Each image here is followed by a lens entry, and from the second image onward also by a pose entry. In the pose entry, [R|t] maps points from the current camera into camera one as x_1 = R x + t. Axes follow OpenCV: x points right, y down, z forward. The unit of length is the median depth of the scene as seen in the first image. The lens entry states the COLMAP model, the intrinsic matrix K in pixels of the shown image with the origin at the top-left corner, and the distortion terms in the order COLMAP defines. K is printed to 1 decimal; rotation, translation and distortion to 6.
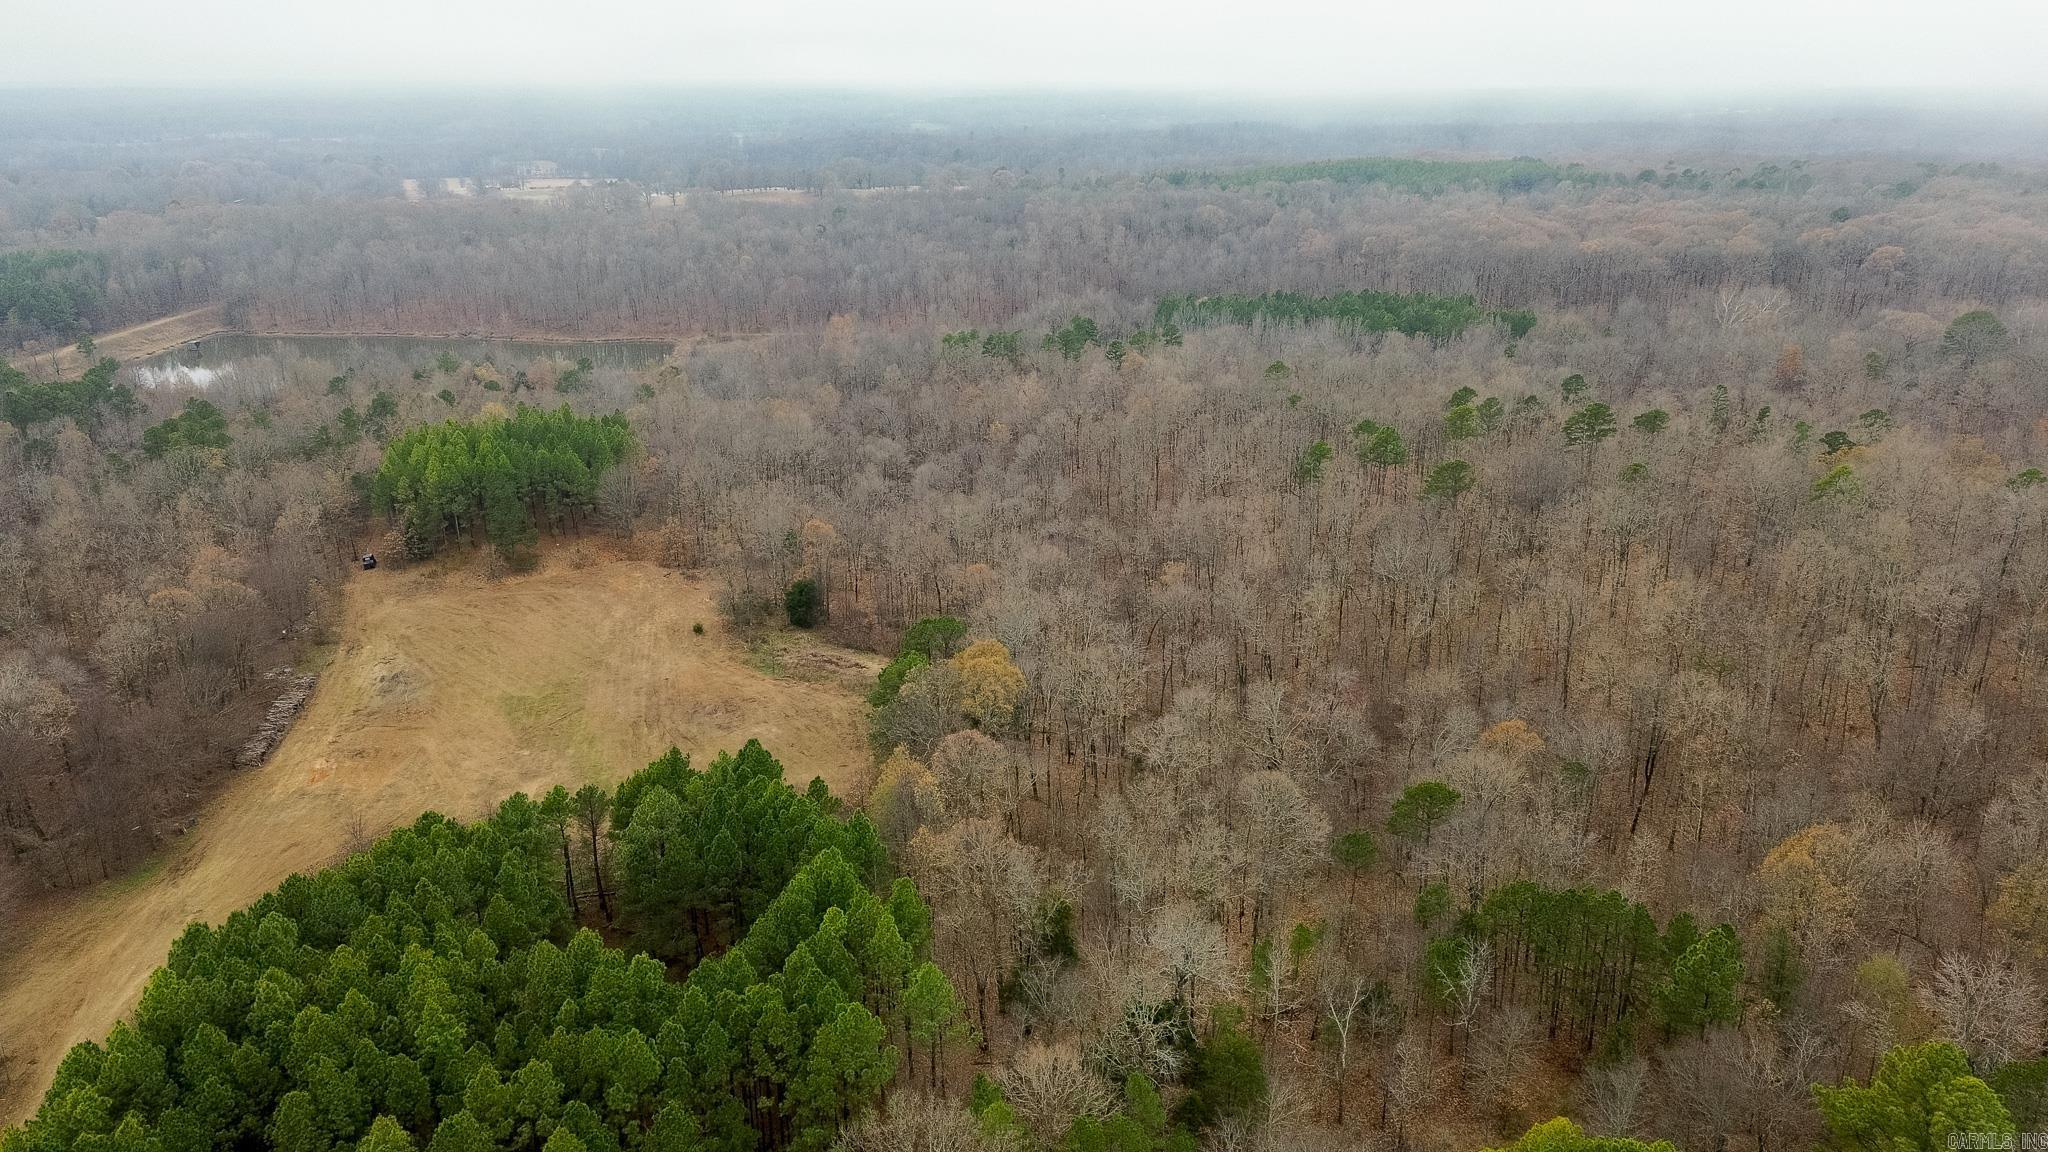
lens RADIAL K [[1439.5, 0, 1026.0], [0, 1439.5, 575.3], [0, 0, 1]] dist [0.090692, -0.082681]
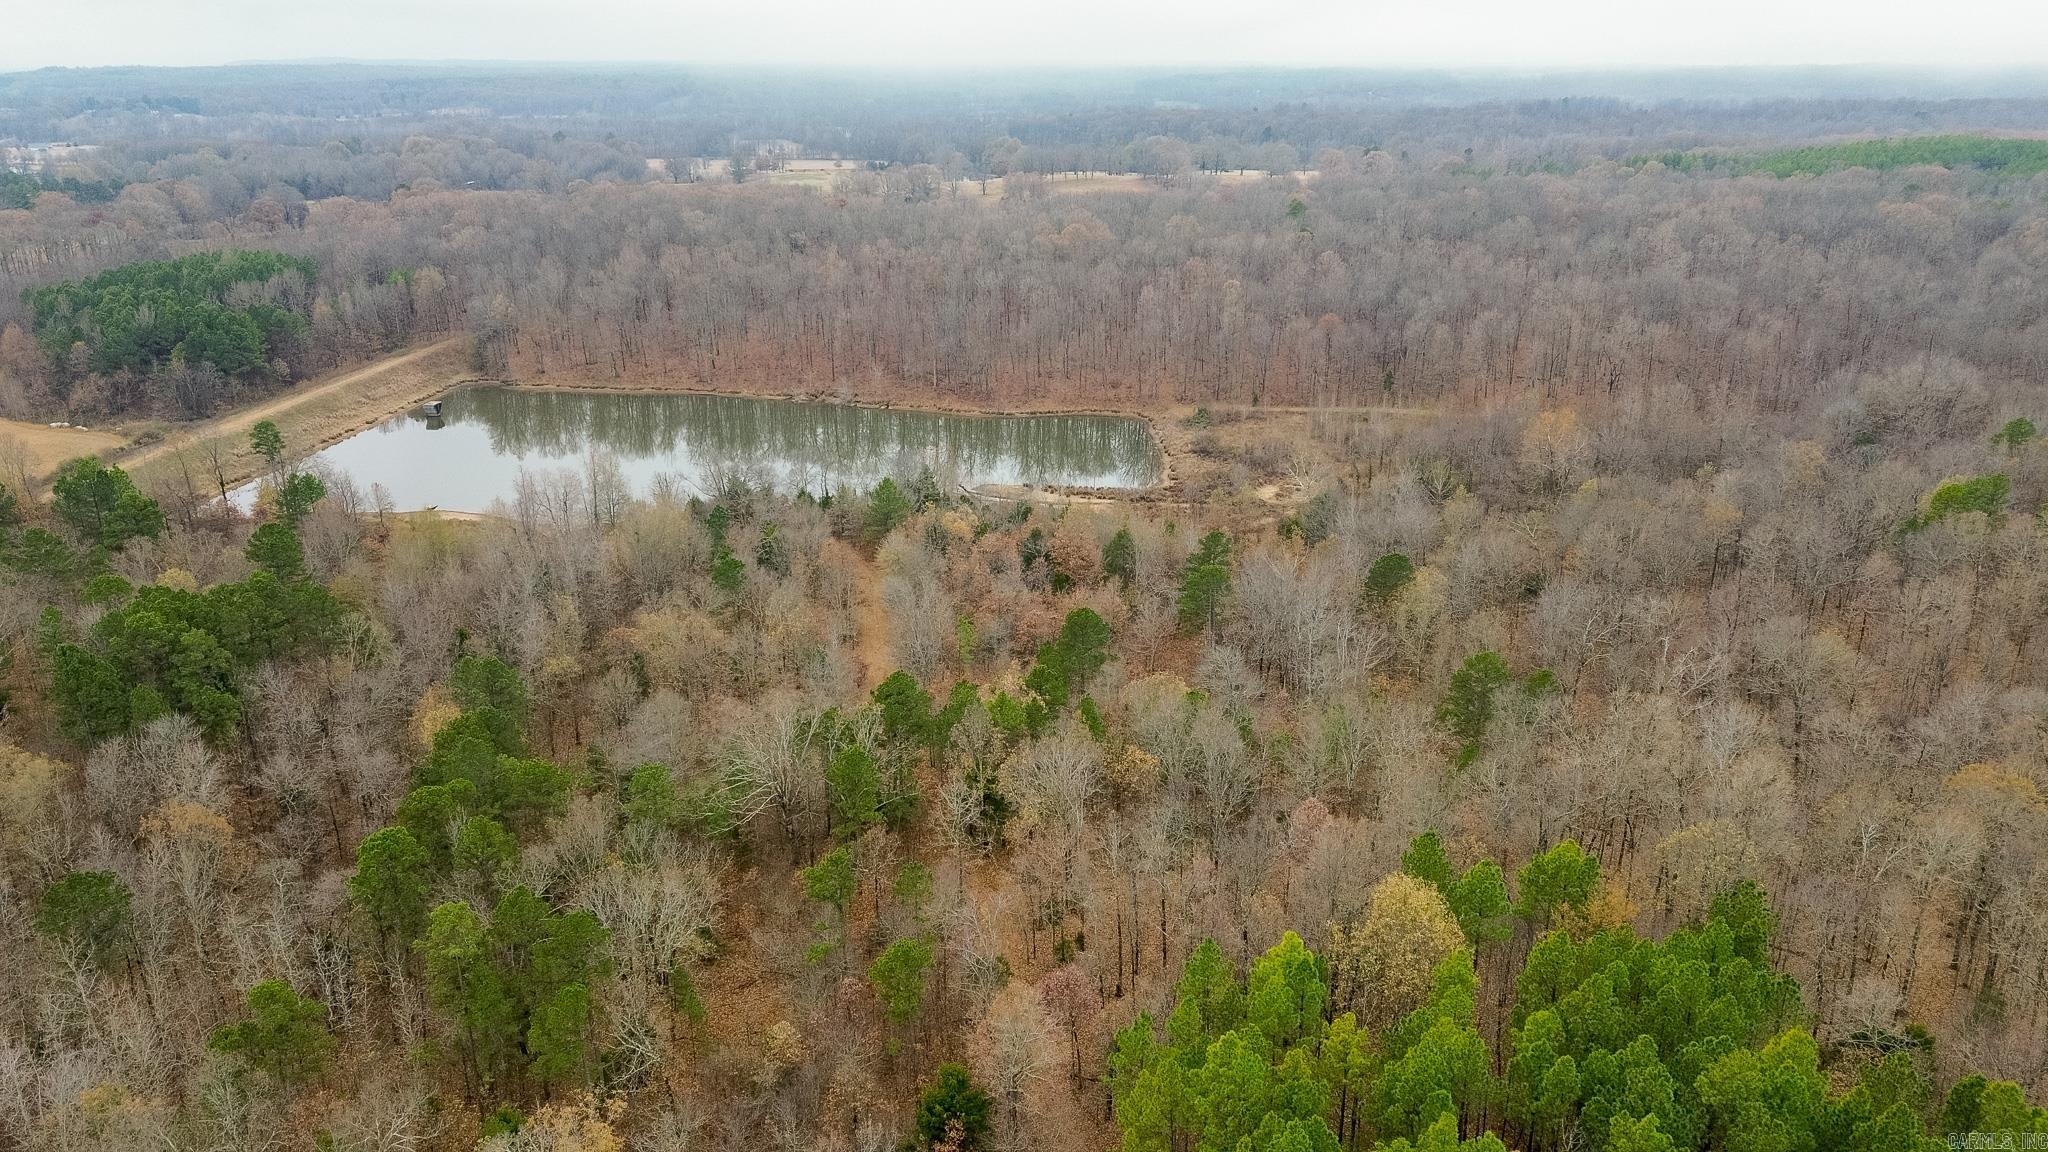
lens RADIAL K [[1439.5, 0, 1026.0], [0, 1439.5, 575.3], [0, 0, 1]] dist [0.090692, -0.082681]
pose [[0.993518, 0.040519, -0.106204, -0.201594], [-0.039433, 0.999146, 0.012301, -0.088653], [0.106612, -0.008033, 0.994268, 0.331365]]
